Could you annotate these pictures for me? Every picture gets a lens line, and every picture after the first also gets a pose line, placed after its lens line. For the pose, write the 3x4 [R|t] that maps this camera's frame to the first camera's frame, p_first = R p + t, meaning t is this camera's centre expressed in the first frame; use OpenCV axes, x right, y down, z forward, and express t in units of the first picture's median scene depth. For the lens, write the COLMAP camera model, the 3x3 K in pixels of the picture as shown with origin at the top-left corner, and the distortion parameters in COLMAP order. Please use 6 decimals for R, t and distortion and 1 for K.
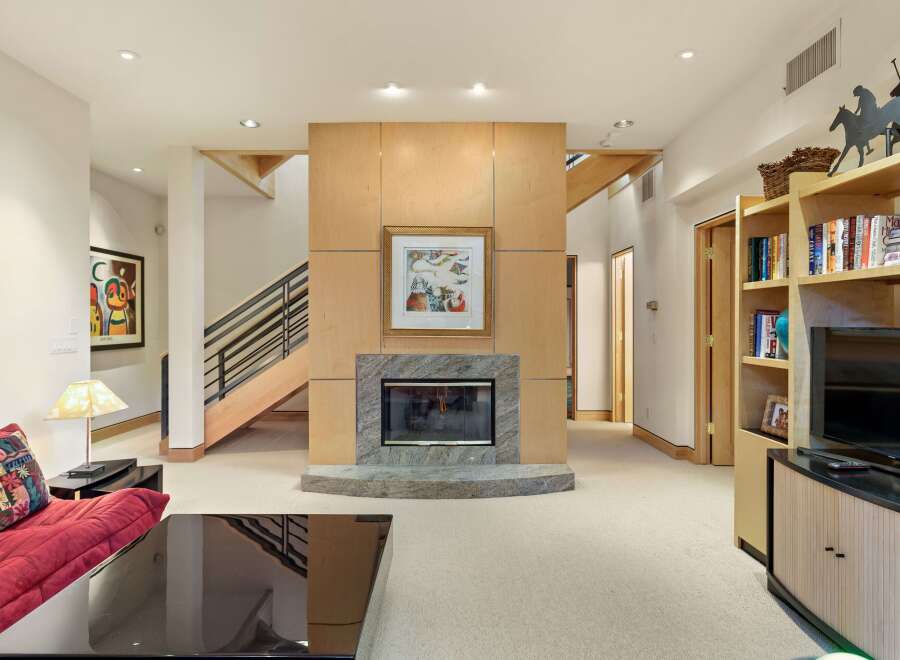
lens RADIAL K [[508.9, 0, 449.6], [0, 508.9, 324.3], [0, 0, 1]] dist [-0.009153, -0.000685]
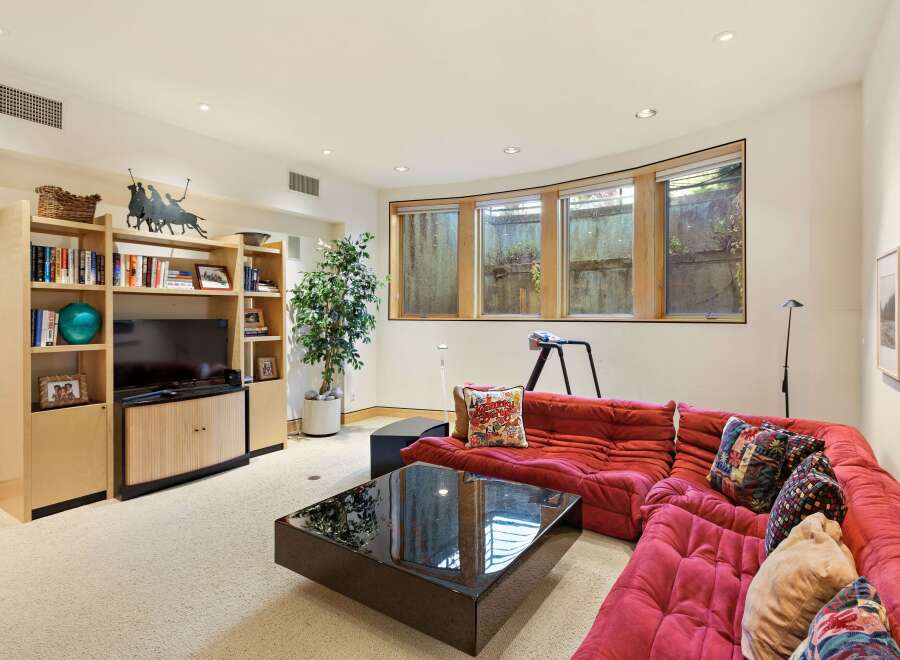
lens RADIAL K [[470.1, 0, 450.1], [0, 470.1, 323.9], [0, 0, 1]] dist [0.001470, 0.000429]
pose [[-0.821039, -0.007523, 0.570822, -0.842296], [0.003215, 0.999836, 0.017801, -0.003780], [-0.570862, 0.016451, -0.820881, 1.460018]]
